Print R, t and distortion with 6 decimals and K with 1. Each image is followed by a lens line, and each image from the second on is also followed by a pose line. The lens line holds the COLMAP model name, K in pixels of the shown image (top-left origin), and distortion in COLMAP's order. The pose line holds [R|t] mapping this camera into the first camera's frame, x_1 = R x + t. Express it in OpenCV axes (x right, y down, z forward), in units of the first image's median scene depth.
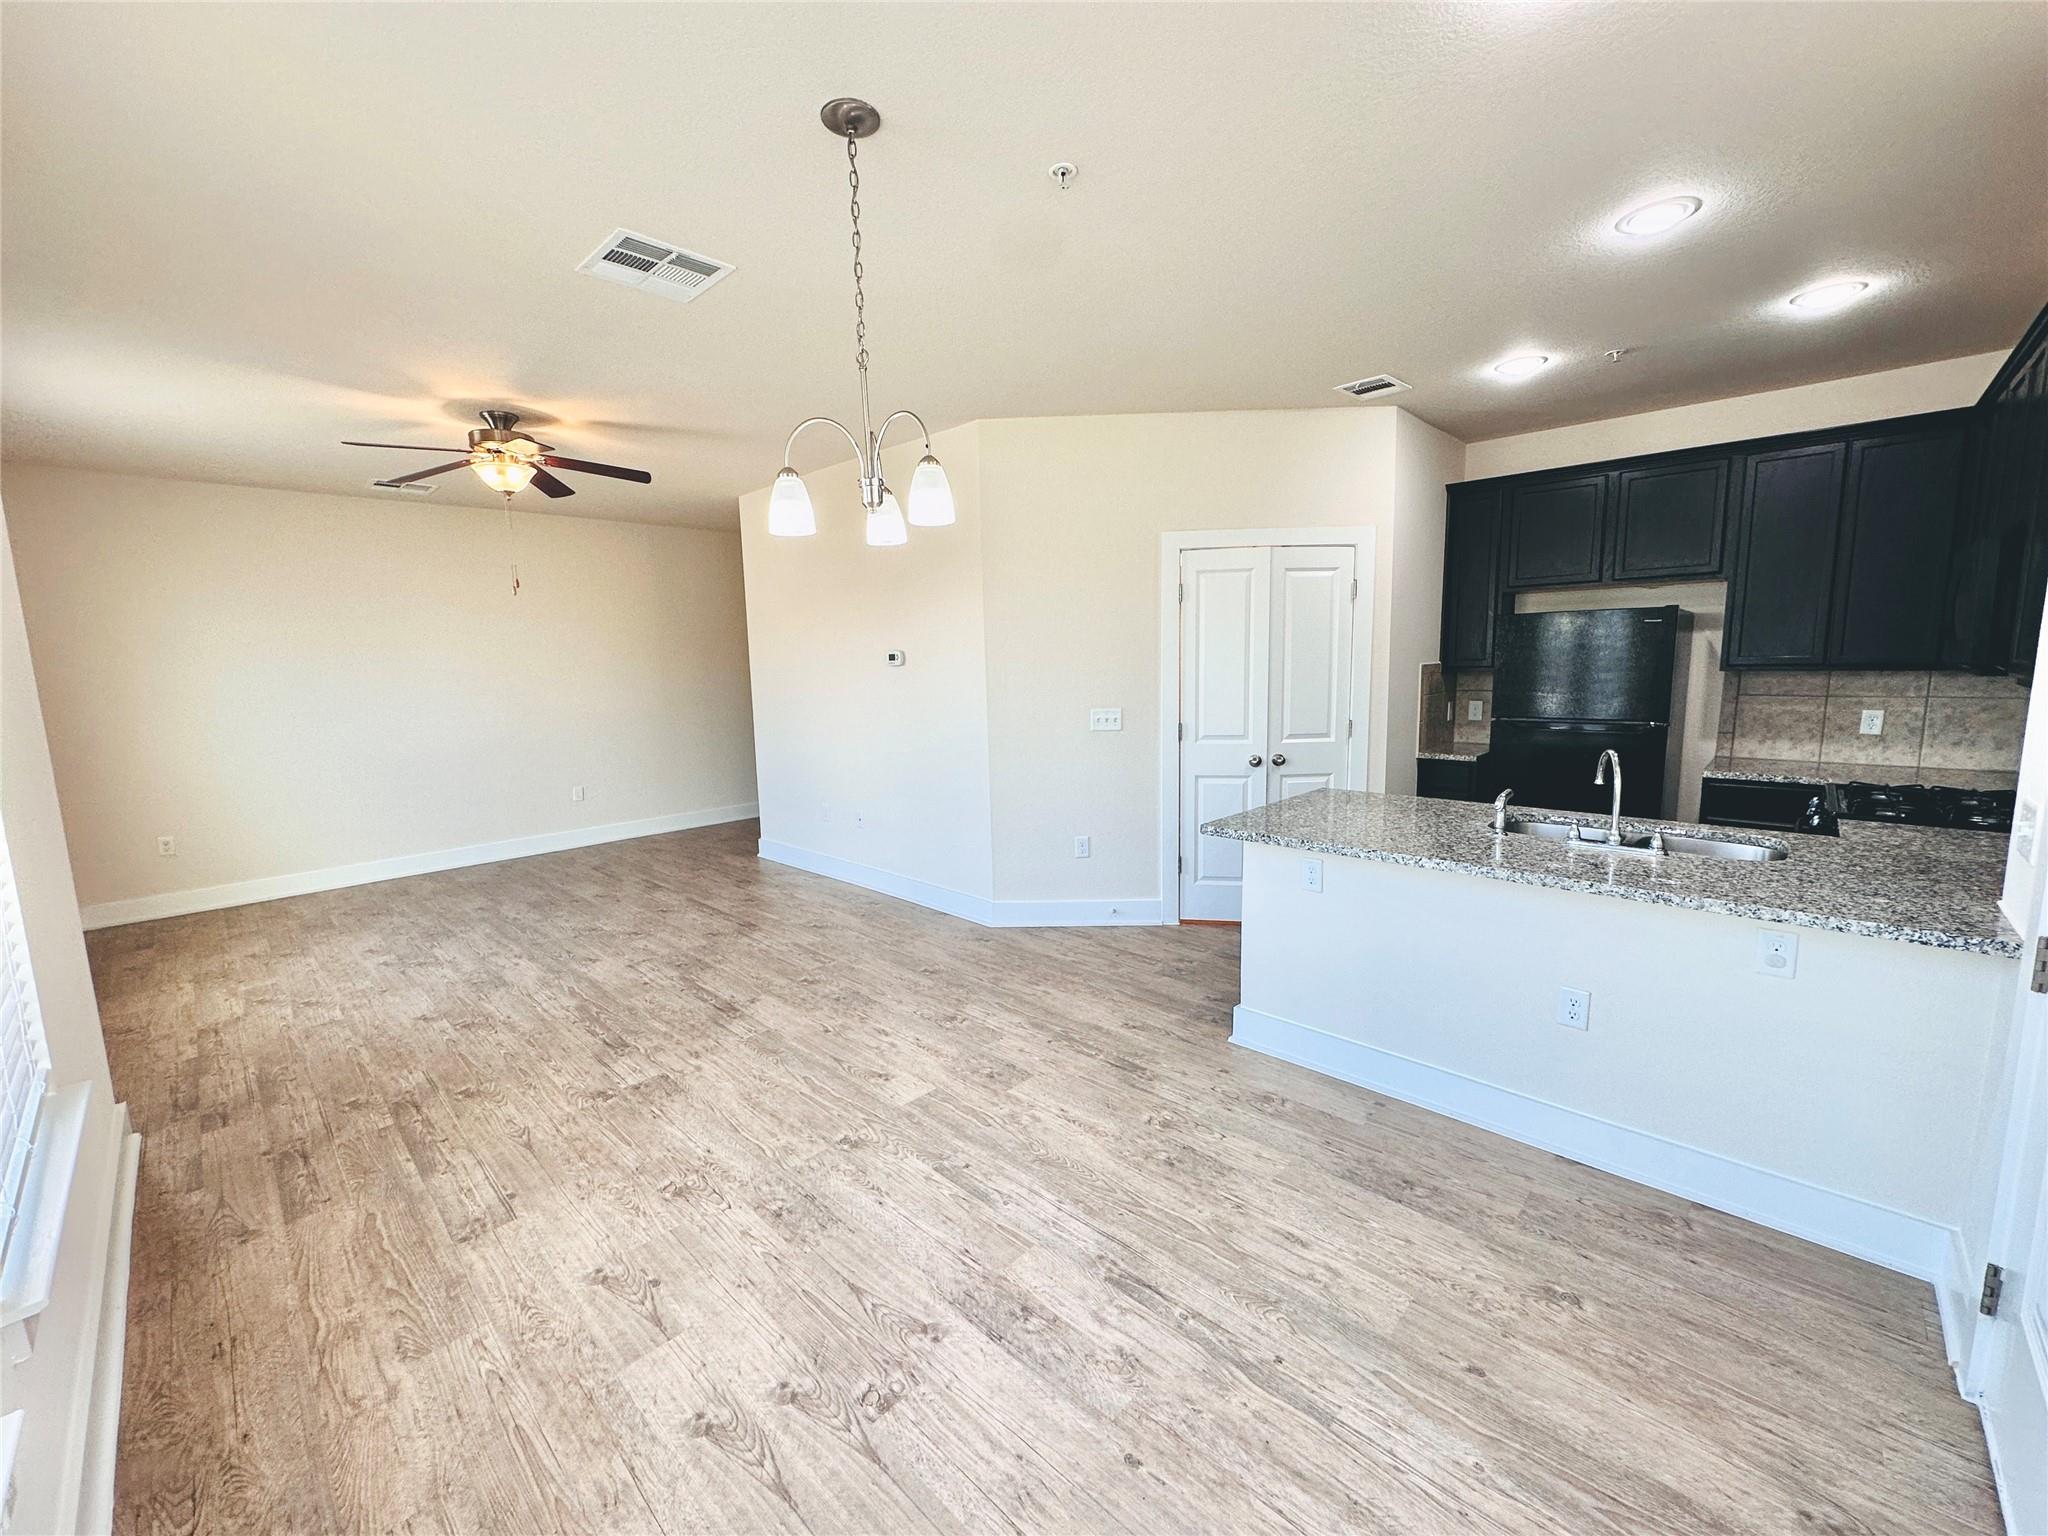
lens RADIAL K [[815.1, 0, 1023.1], [0, 815.1, 771.0], [0, 0, 1]] dist [-0.003541, 0.000898]
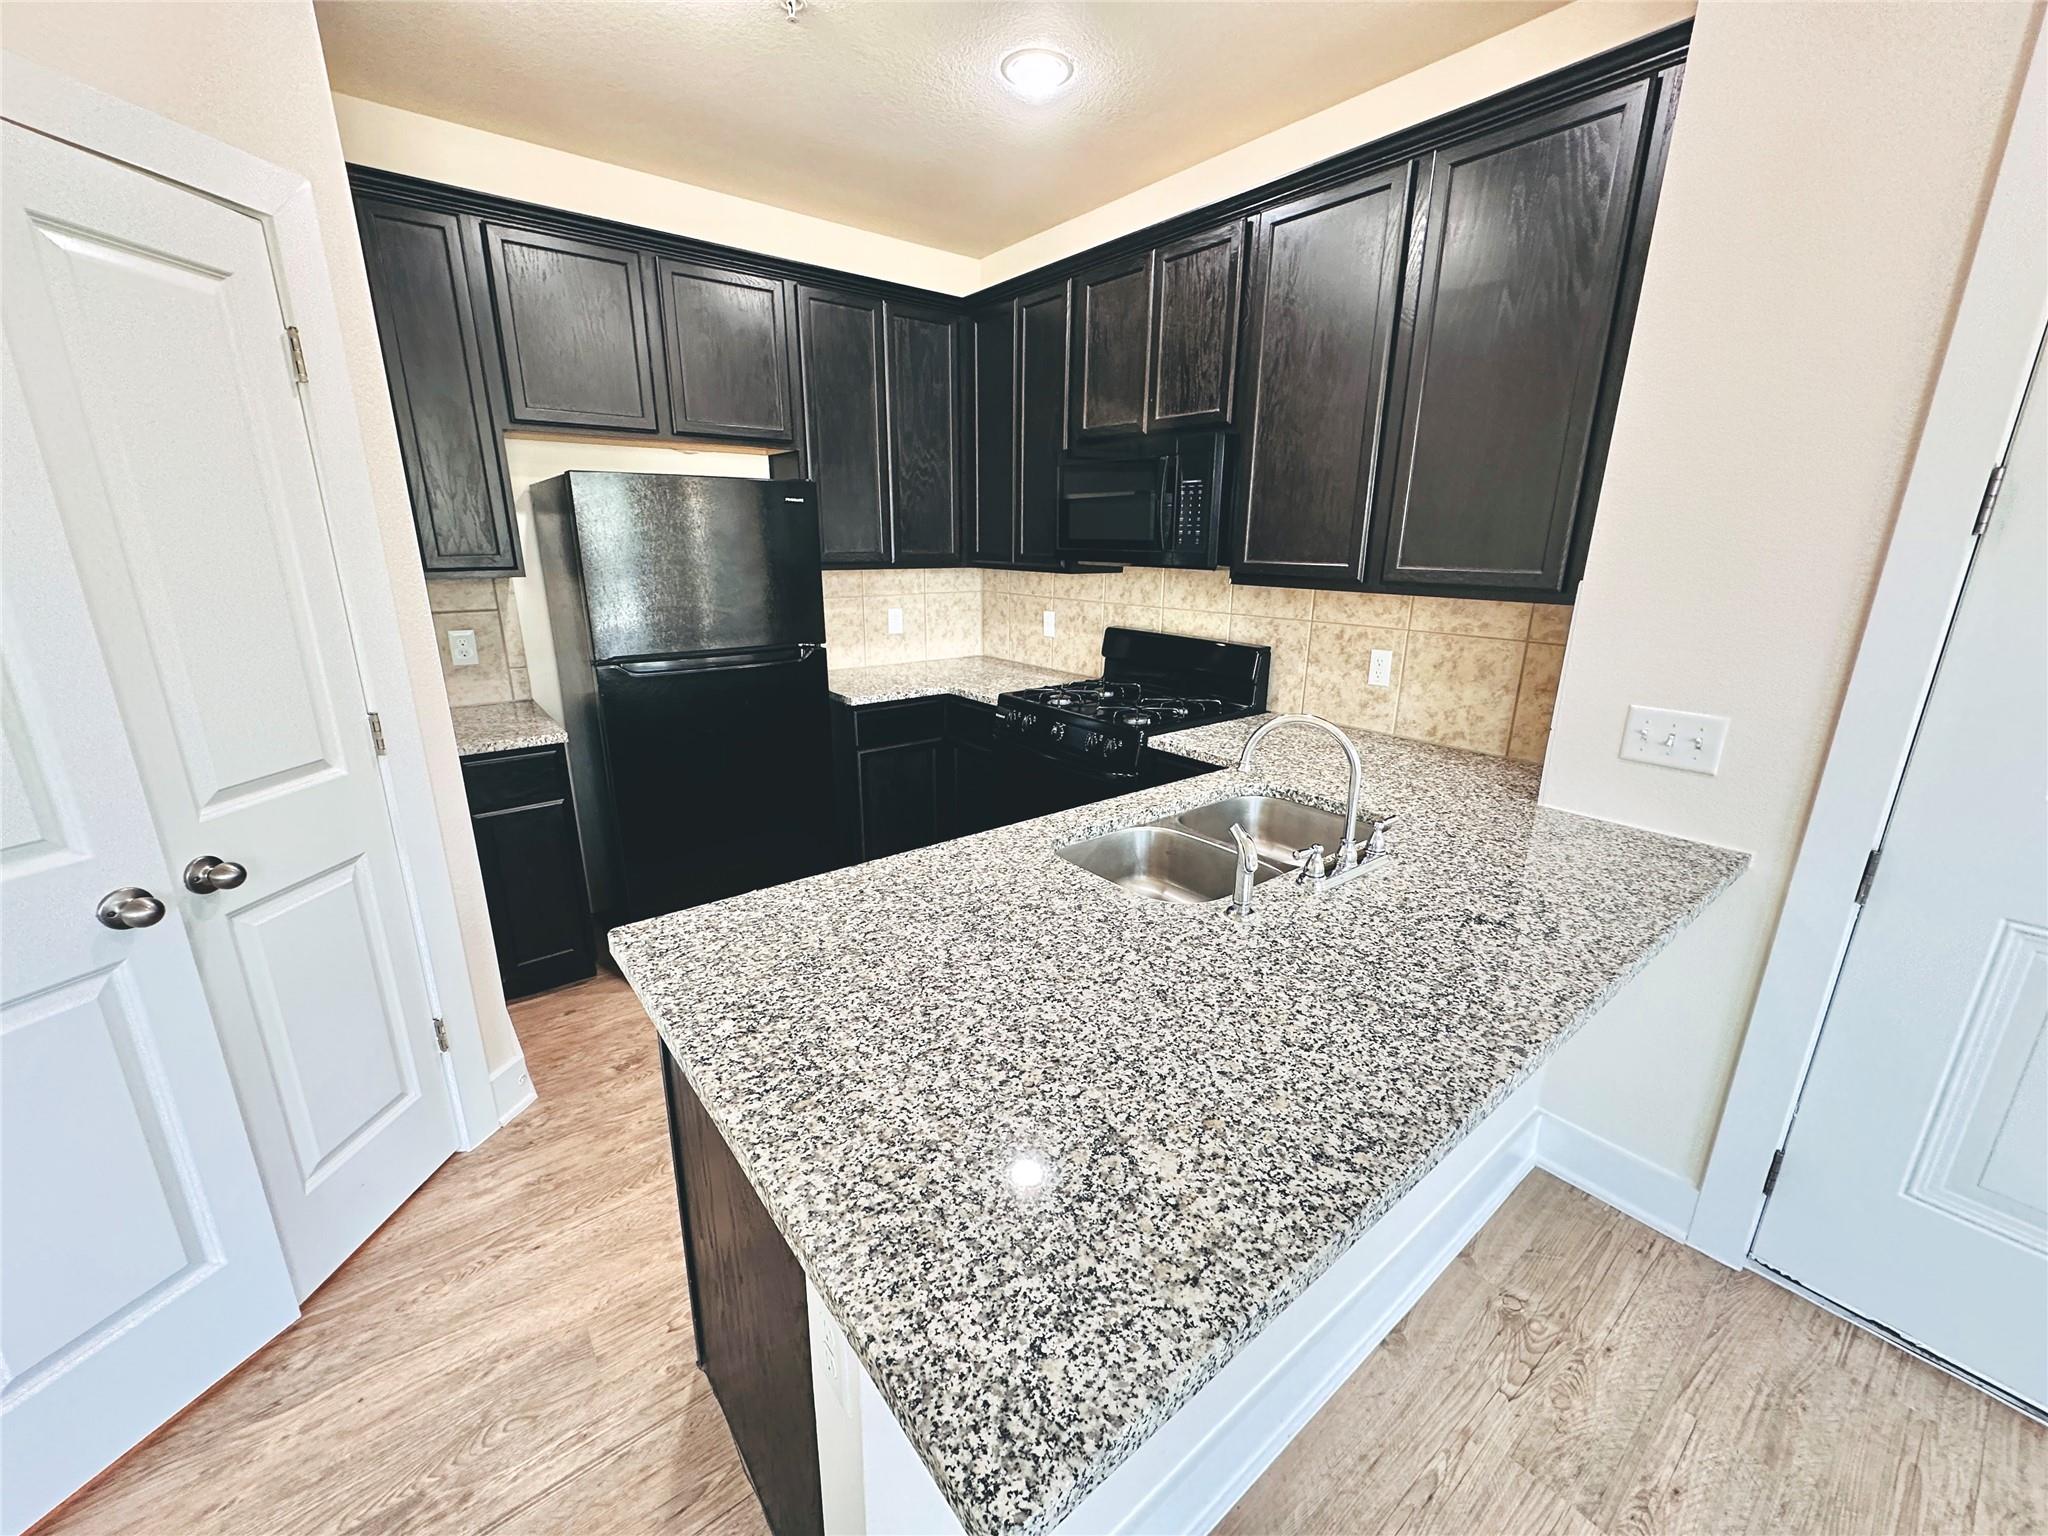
lens RADIAL K [[815.1, 0, 1017.4], [0, 815.1, 767.1], [0, 0, 1]] dist [-0.003541, 0.000898]
pose [[0.142103, -0.248843, 0.958063, 0.075537], [0.129156, 0.964272, 0.231299, -0.112087], [-0.981390, 0.090871, 0.169165, 0.793271]]
